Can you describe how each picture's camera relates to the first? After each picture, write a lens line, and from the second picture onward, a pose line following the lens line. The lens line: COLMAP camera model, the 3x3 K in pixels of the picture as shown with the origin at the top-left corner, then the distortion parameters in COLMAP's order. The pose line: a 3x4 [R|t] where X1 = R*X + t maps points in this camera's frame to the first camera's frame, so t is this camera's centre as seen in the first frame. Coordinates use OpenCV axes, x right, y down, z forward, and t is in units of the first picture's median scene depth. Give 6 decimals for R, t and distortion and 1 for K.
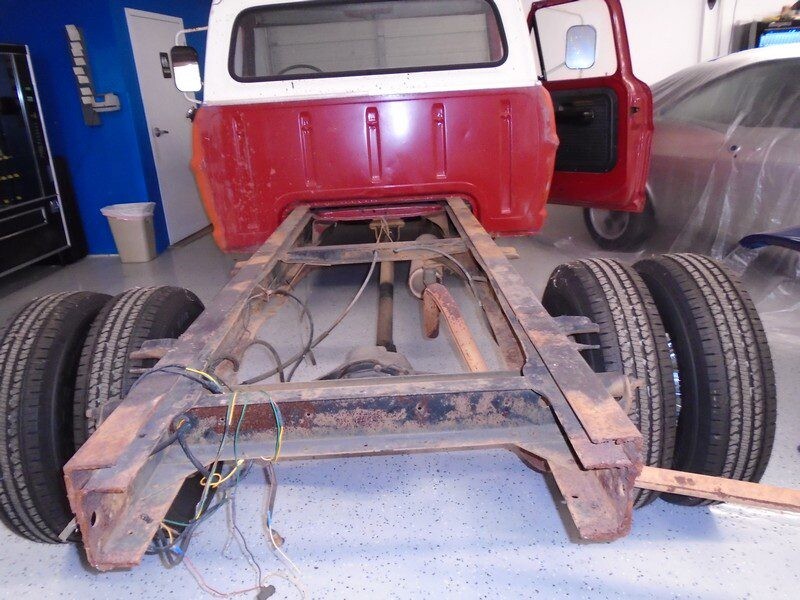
lens RADIAL K [[611.5, 0, 400.0], [0, 611.5, 300.0], [0, 0, 1]] dist [-0.031989, 0.001066]
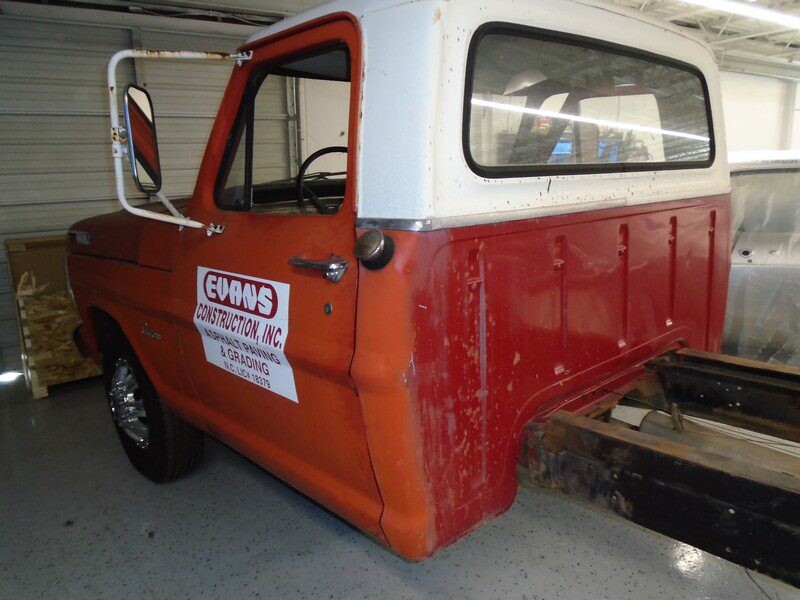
lens RADIAL K [[611.5, 0, 400.0], [0, 611.5, 300.0], [0, 0, 1]] dist [-0.031989, 0.001066]
pose [[0.743780, -0.105188, 0.660096, -0.597225], [0.208138, 0.974890, -0.079173, -0.239701], [-0.635193, 0.196278, 0.746997, 0.700521]]
